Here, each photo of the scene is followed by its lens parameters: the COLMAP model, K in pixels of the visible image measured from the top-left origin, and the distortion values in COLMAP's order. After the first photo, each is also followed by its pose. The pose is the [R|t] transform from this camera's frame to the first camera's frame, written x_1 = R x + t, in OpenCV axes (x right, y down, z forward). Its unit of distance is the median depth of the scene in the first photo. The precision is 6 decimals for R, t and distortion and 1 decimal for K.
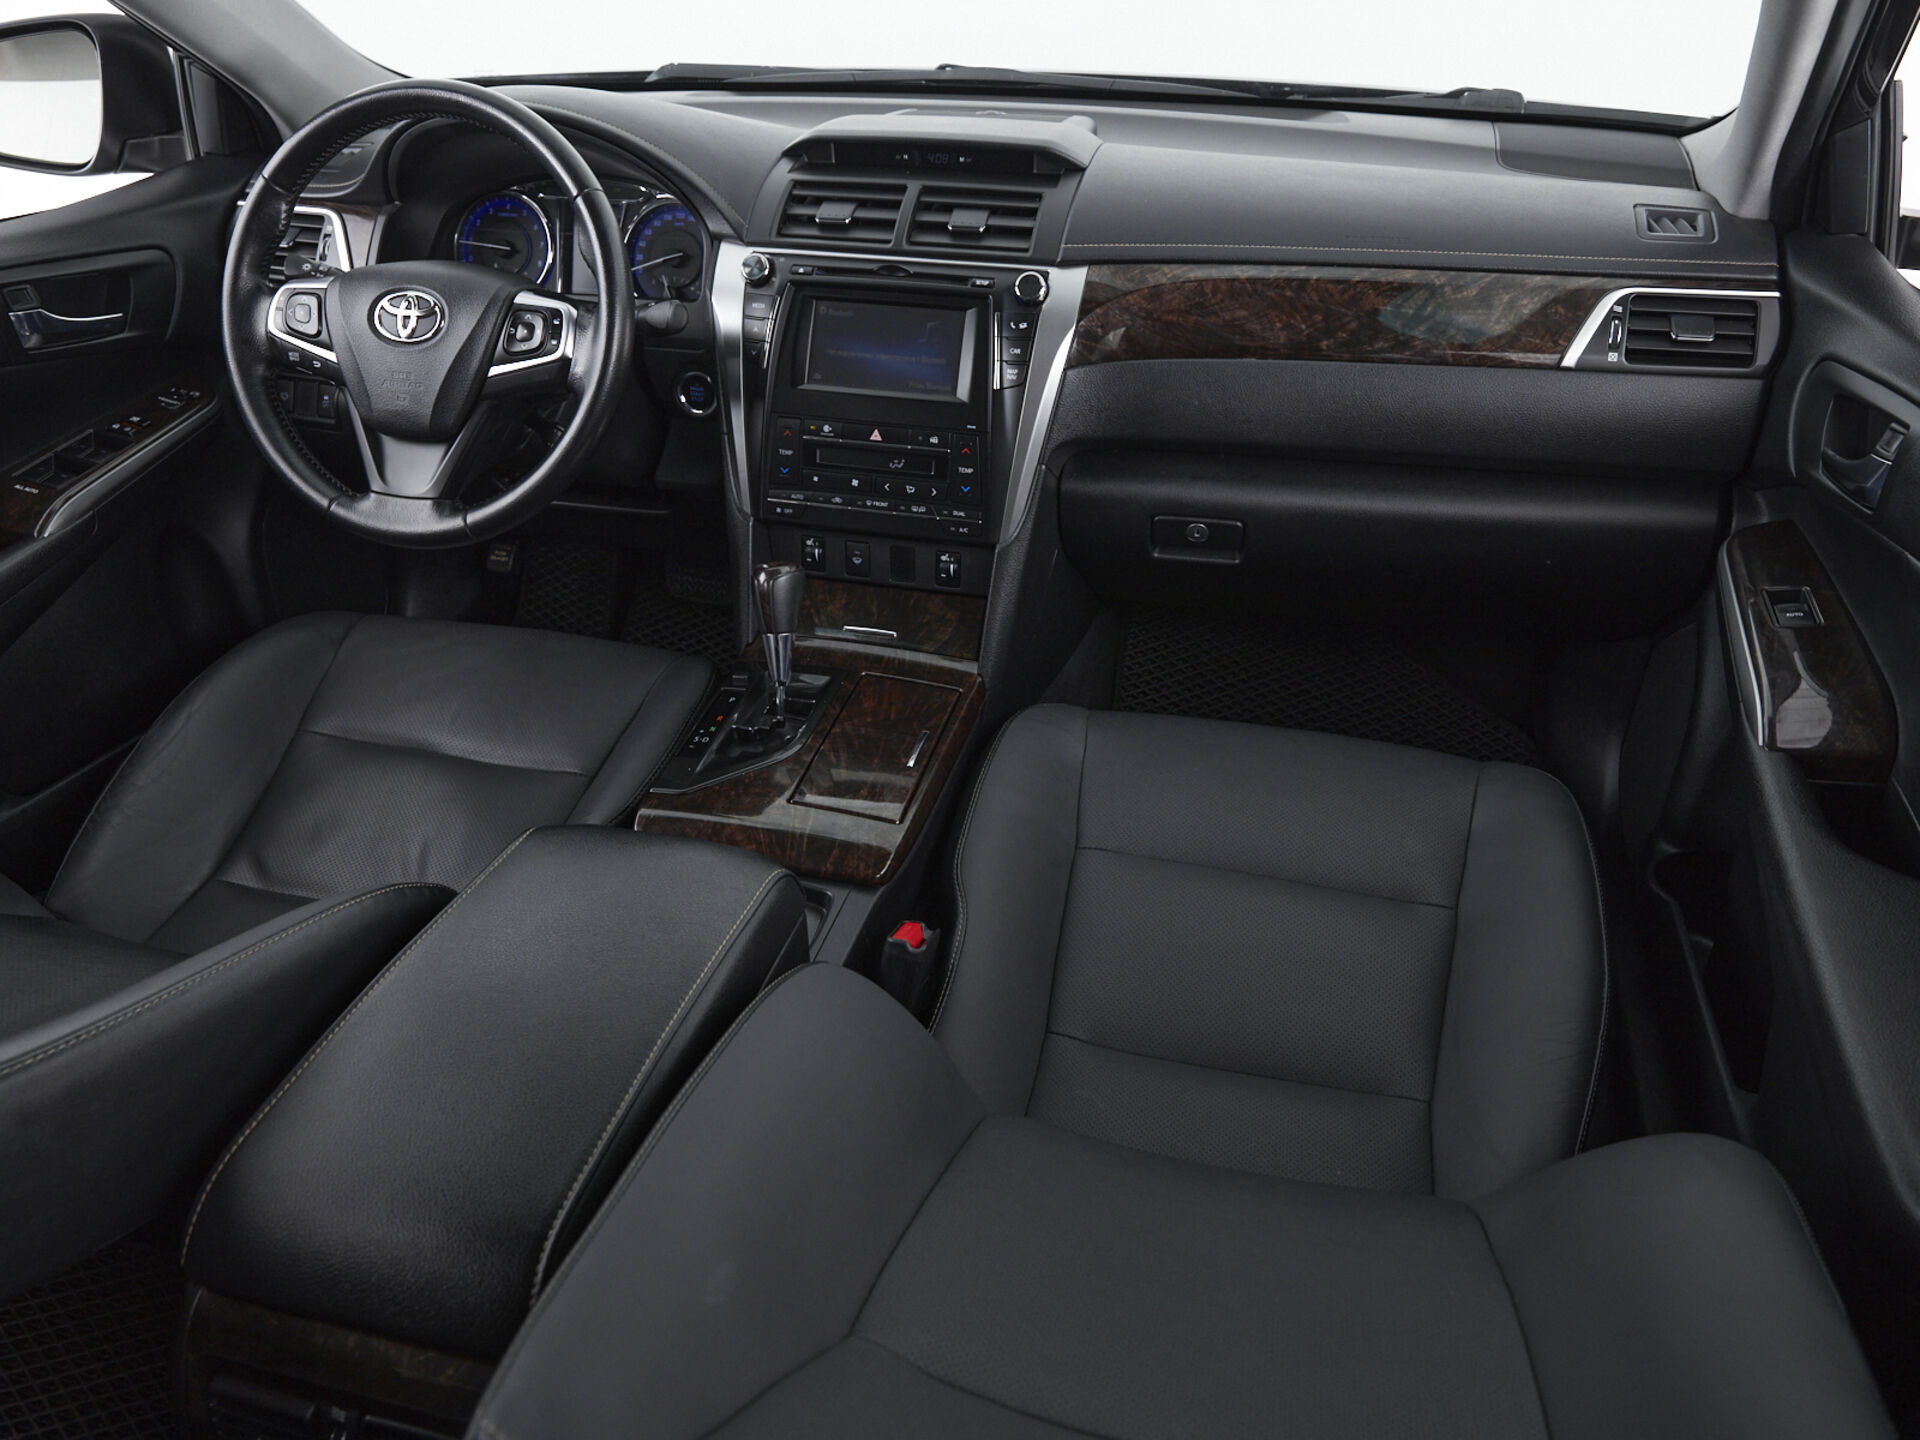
lens RADIAL K [[1399.3, 0, 937.7], [0, 1399.3, 719.1], [0, 0, 1]] dist [-0.000380, -0.001064]
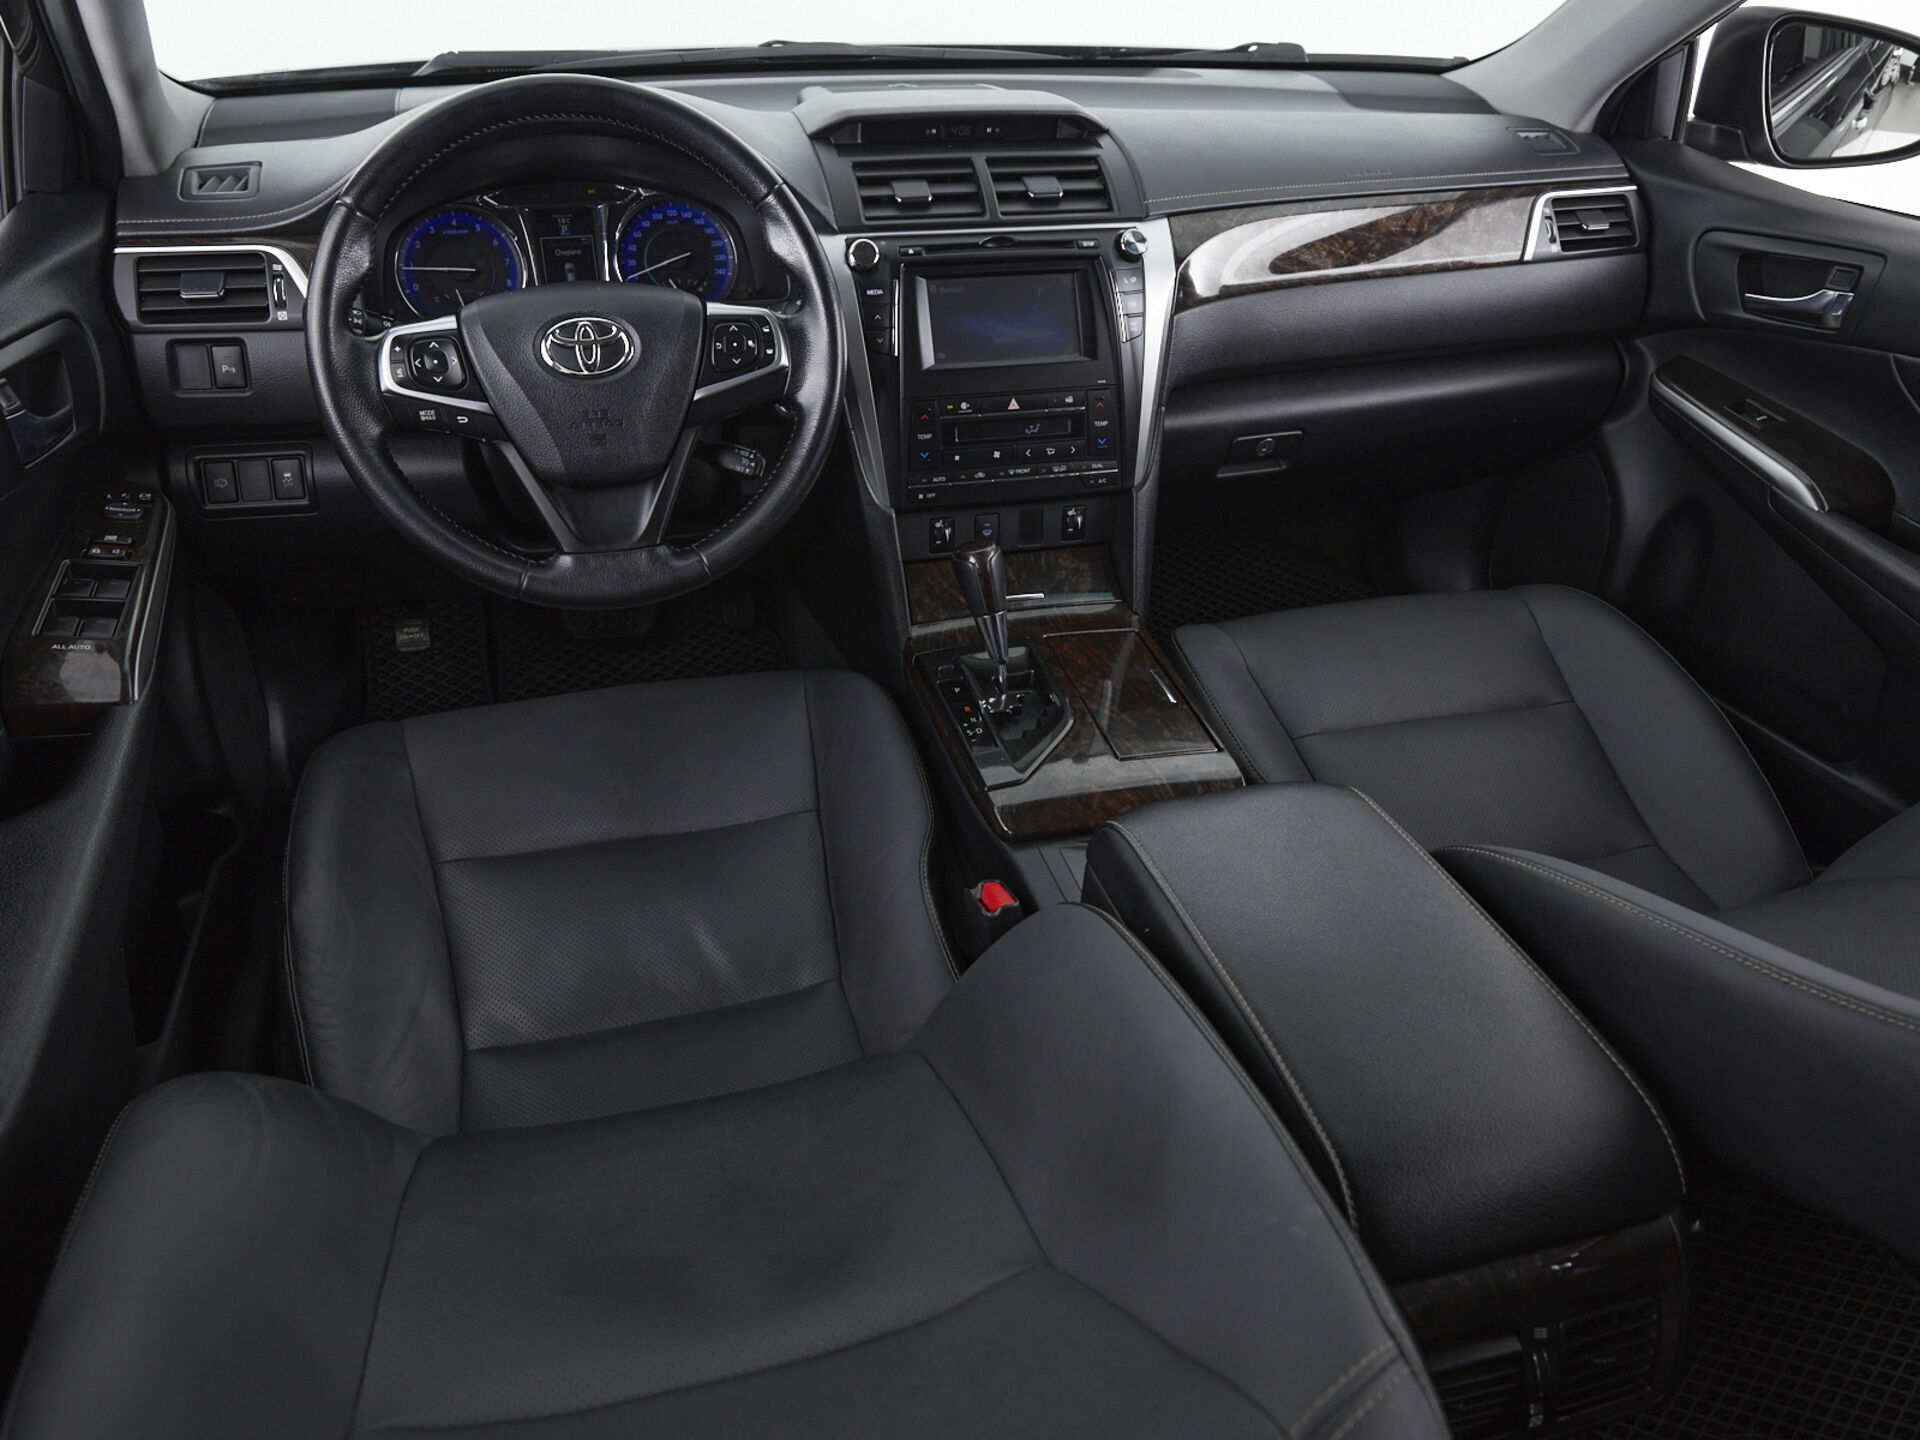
lens RADIAL K [[1399.3, 0, 937.7], [0, 1399.3, 719.1], [0, 0, 1]] dist [-0.000380, -0.001064]
pose [[0.862652, -0.250903, 0.439181, -0.597377], [0.244004, 0.967010, 0.073172, -0.069415], [-0.443051, 0.044040, 0.895414, 0.122696]]
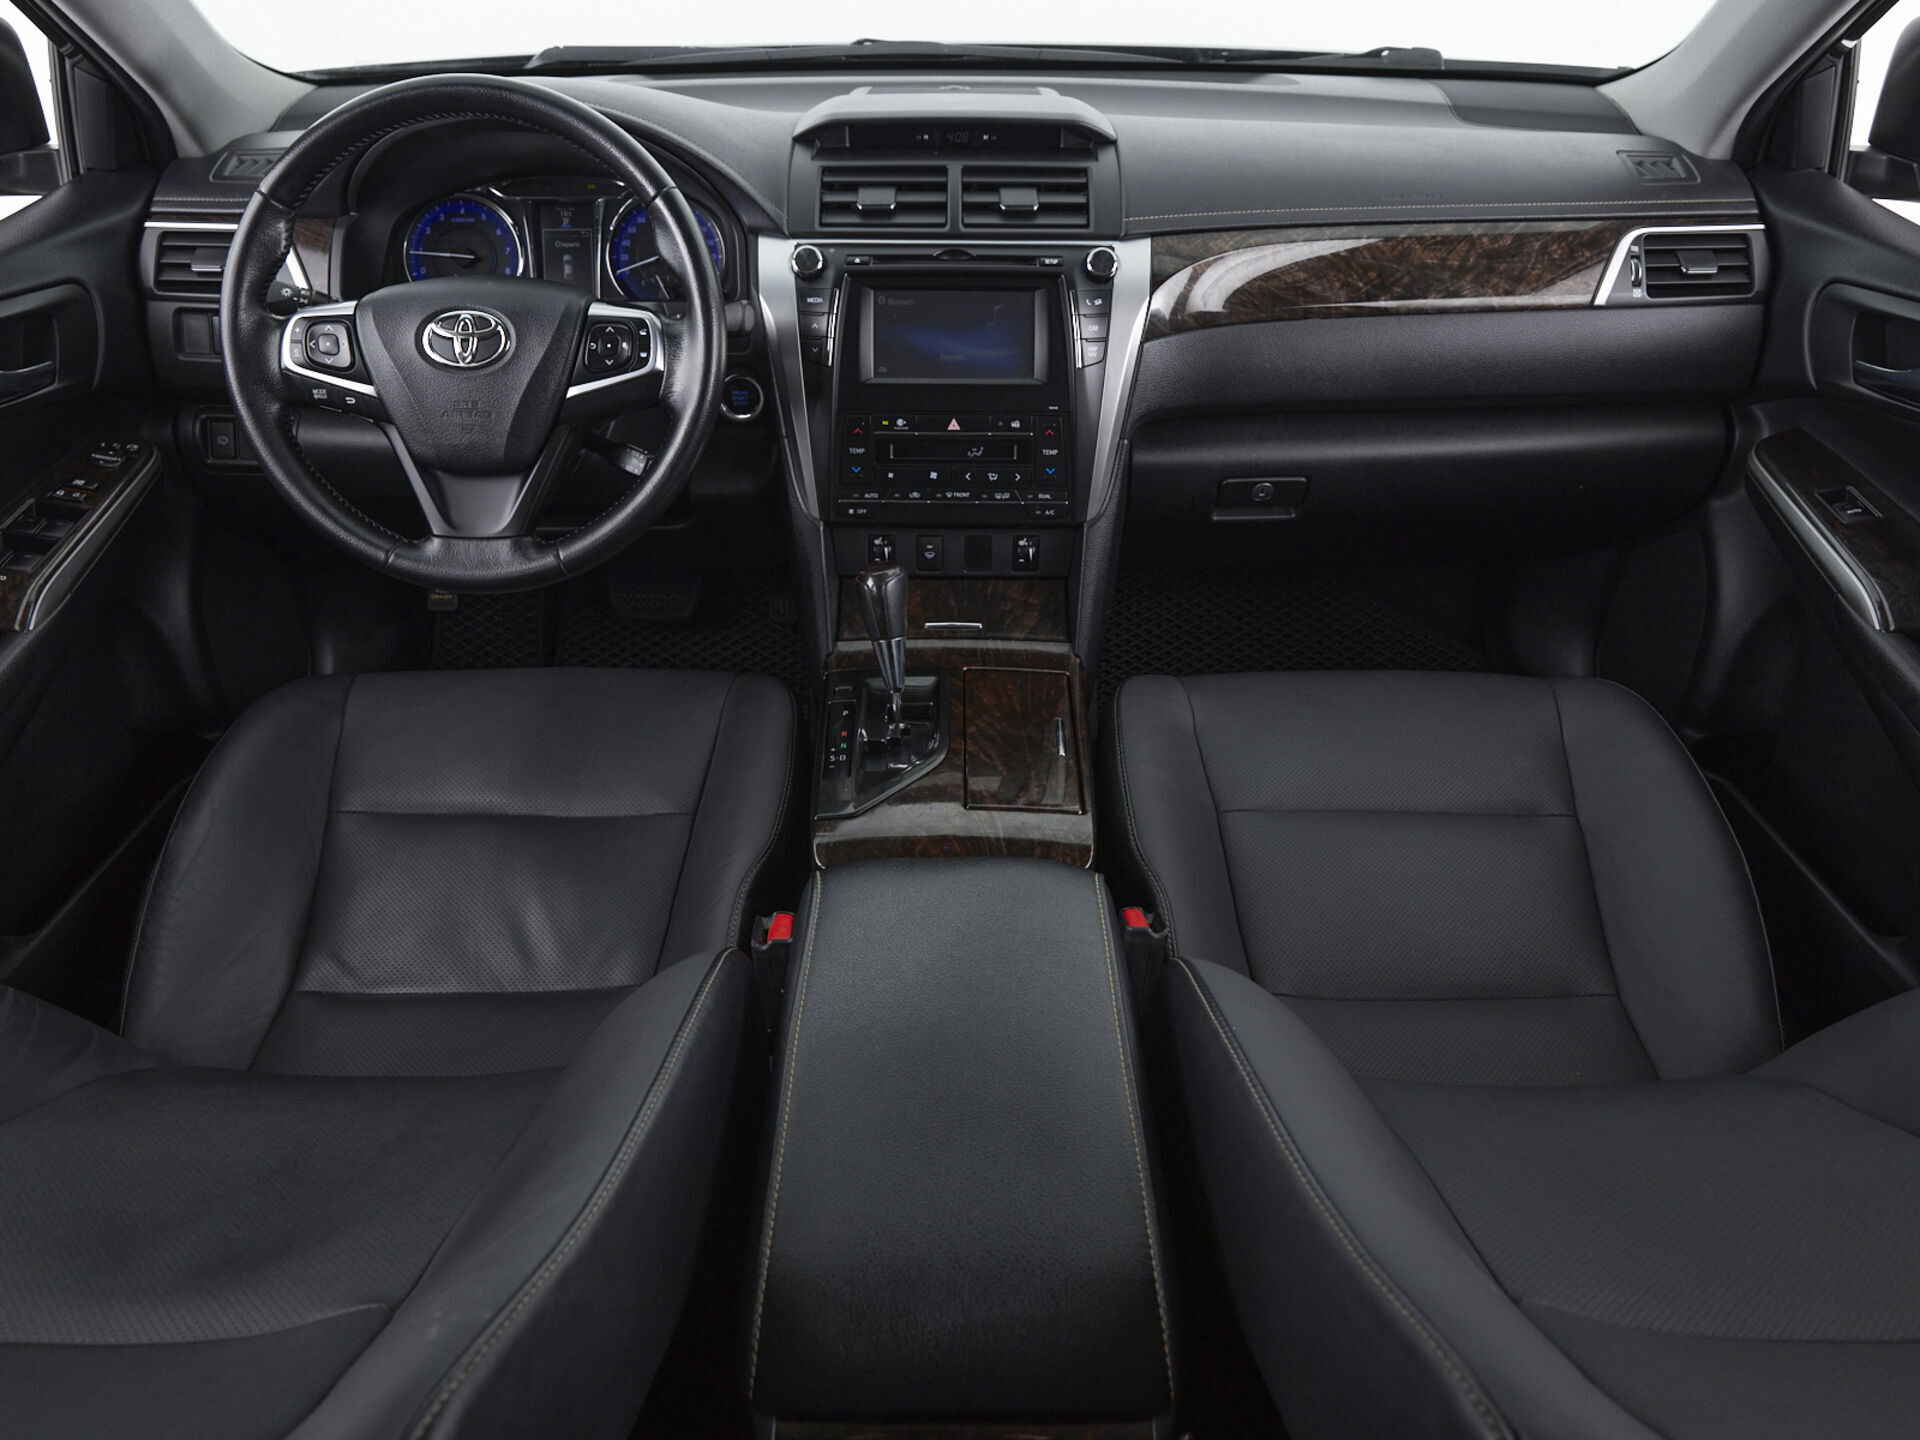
lens RADIAL K [[1413.7, 0, 930.5], [0, 1413.7, 718.6], [0, 0, 1]] dist [-0.003774, 0.002882]
pose [[0.967725, -0.132750, 0.214211, -0.298544], [0.129197, 0.991148, 0.030565, -0.032147], [-0.216372, -0.001903, 0.976309, 0.041228]]
